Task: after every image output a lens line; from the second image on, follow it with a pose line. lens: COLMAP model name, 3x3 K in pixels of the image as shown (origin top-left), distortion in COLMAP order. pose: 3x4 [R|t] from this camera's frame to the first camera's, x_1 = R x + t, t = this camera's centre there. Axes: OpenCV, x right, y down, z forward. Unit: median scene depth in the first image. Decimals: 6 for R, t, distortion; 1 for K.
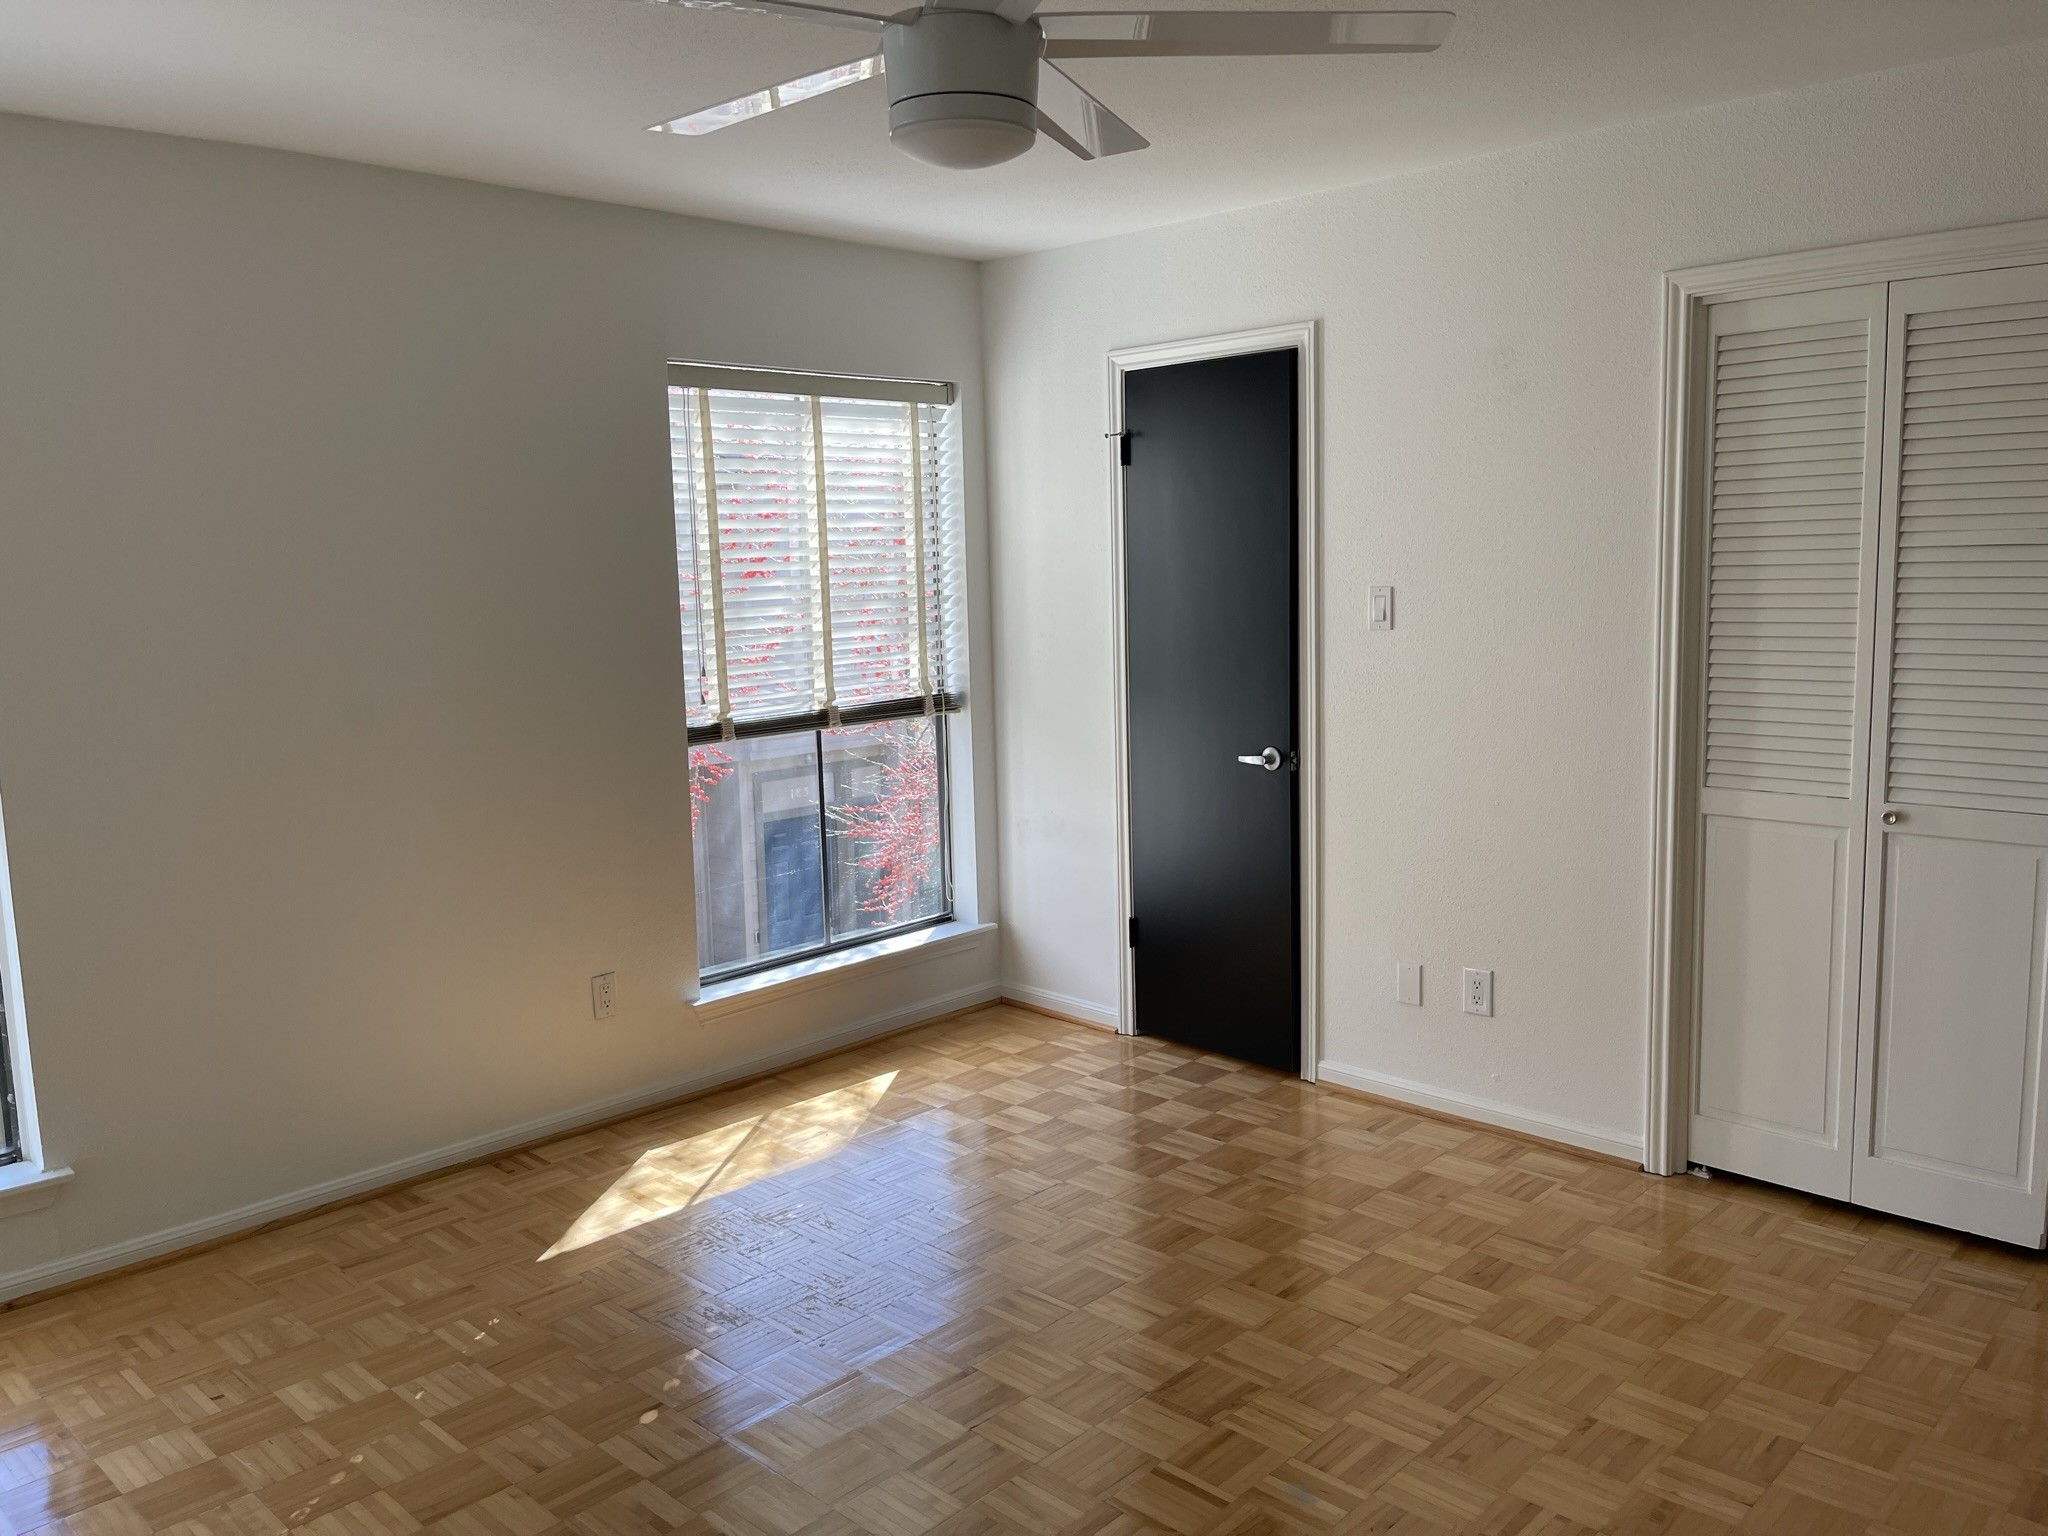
lens RADIAL K [[1542.9, 0, 1042.2], [0, 1542.9, 758.6], [0, 0, 1]] dist [0.074405, -0.082460]
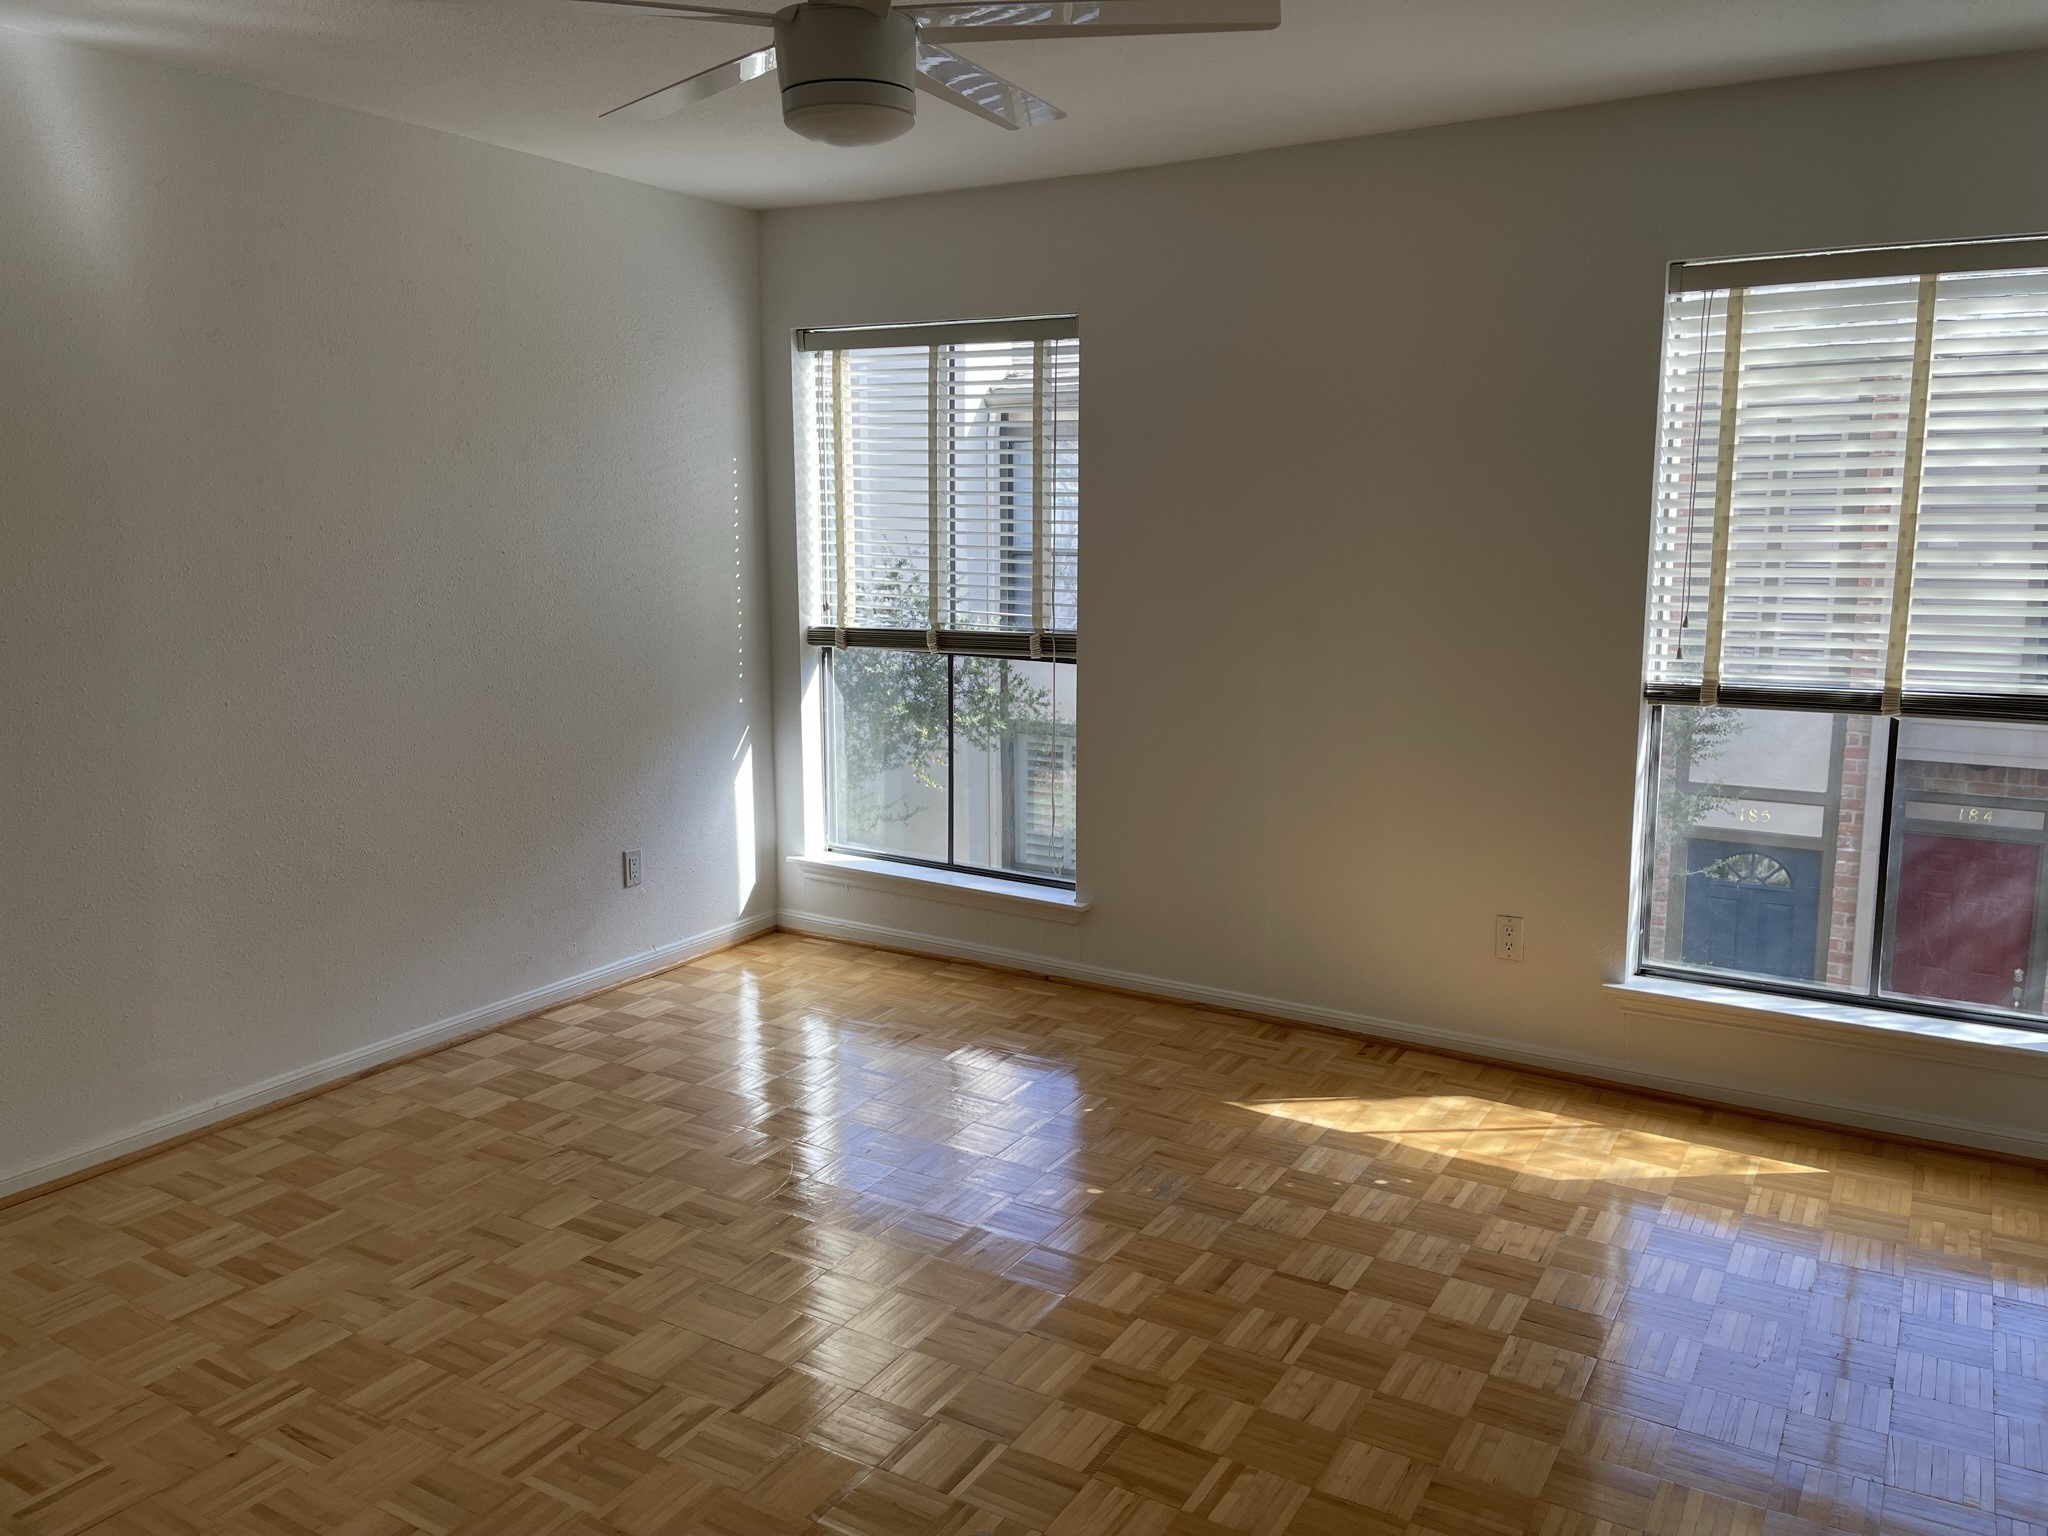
lens RADIAL K [[1542.9, 0, 1042.2], [0, 1542.9, 758.6], [0, 0, 1]] dist [0.074405, -0.082460]
pose [[0.234071, 0.184629, -0.954528, 0.558181], [-0.132144, 0.978733, 0.156906, -0.072643], [0.963197, 0.089408, 0.253490, 0.449308]]
